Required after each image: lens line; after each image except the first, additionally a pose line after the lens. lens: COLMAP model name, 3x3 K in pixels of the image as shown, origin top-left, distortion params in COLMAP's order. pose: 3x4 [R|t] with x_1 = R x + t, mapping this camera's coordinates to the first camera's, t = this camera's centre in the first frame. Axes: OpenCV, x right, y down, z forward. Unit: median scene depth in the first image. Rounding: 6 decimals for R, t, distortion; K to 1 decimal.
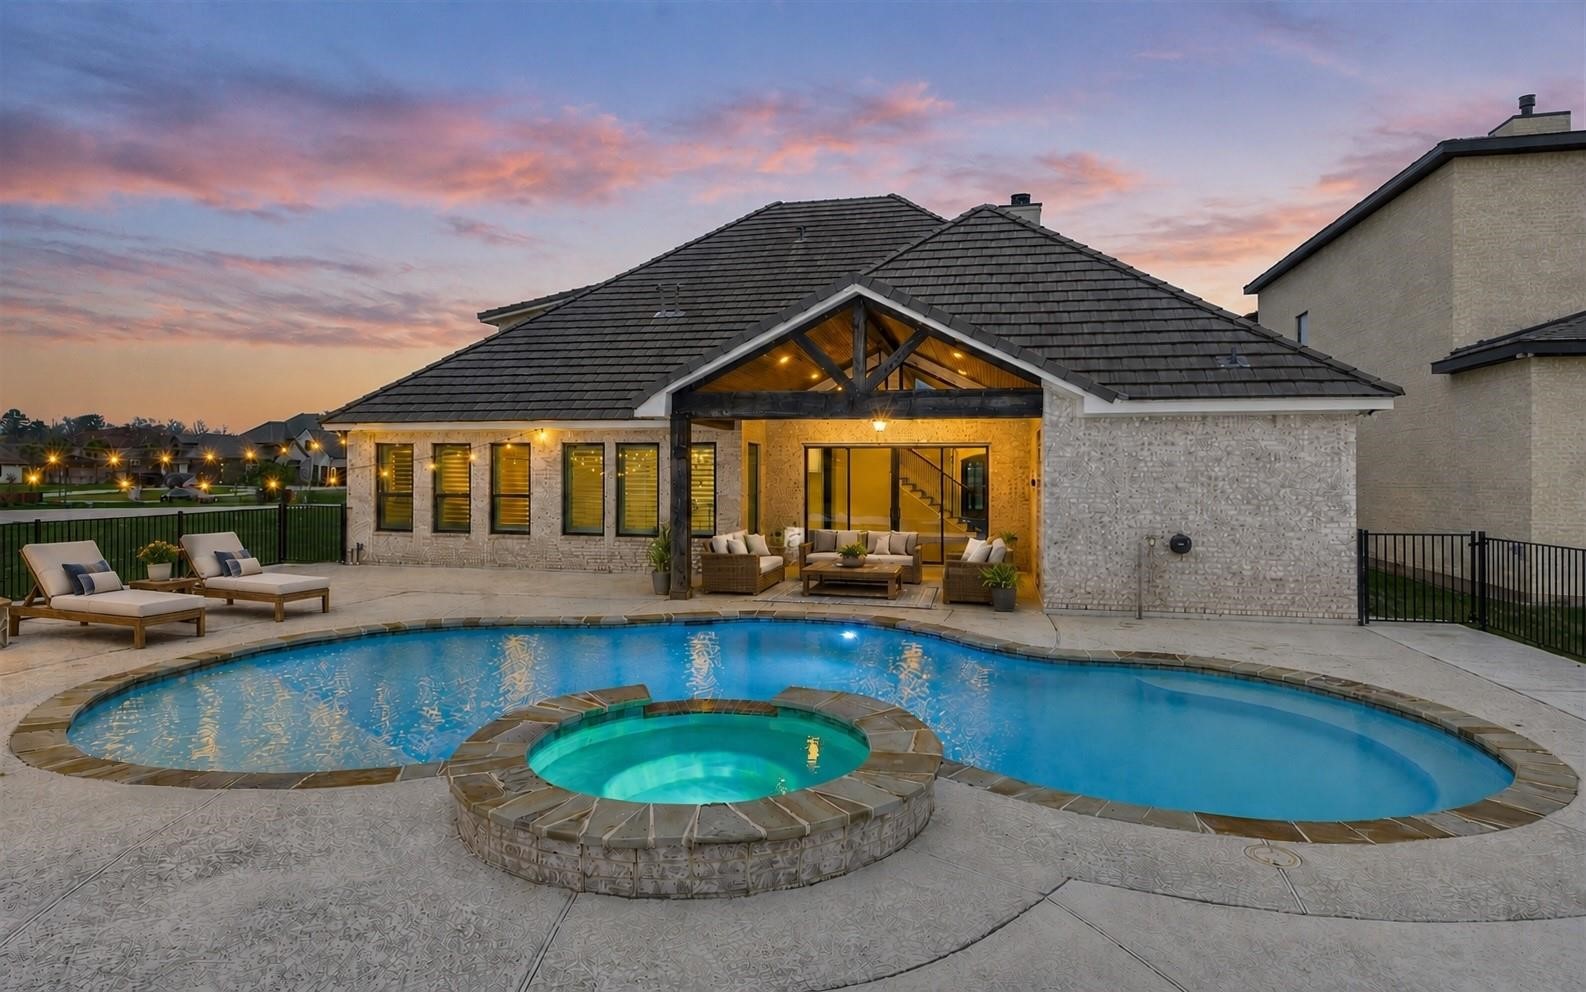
lens RADIAL K [[895.7, 0, 793.0], [0, 895.7, 496.0], [0, 0, 1]] dist [-0.003494, -0.000746]
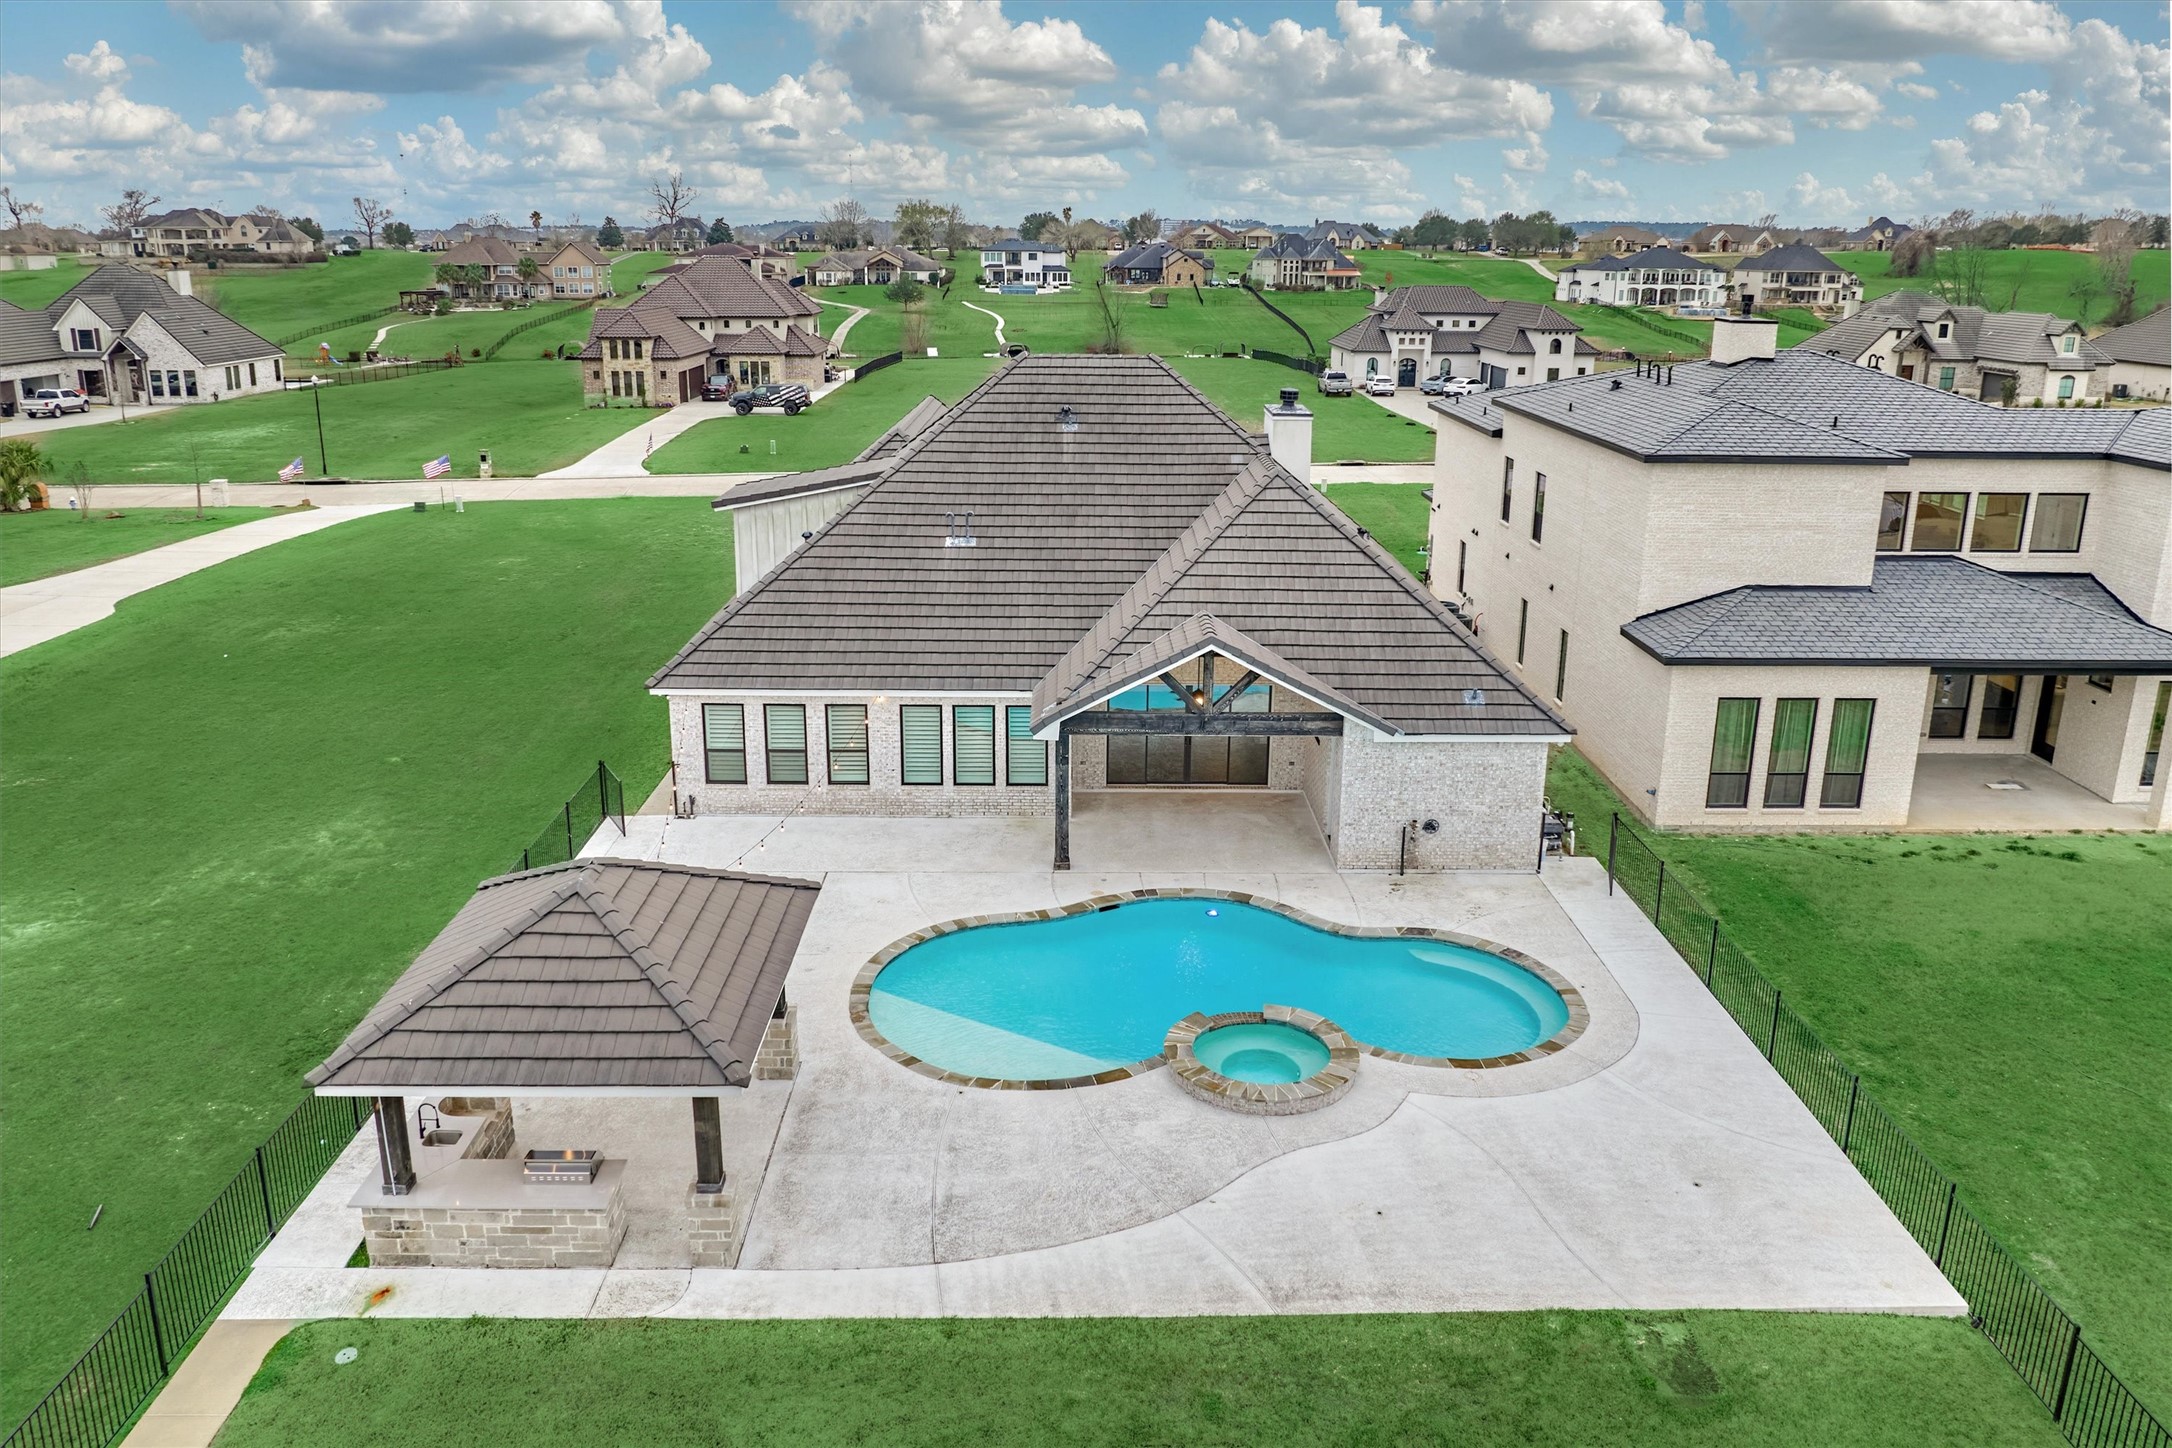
lens RADIAL K [[1603.5, 0, 1086.0], [0, 1603.5, 724.0], [0, 0, 1]] dist [0.000385, 0.000053]
pose [[0.973459, -0.063904, 0.219757, -0.665515], [0.002826, 0.963508, 0.267665, -0.792144], [-0.228843, -0.259940, 0.938116, -1.250940]]
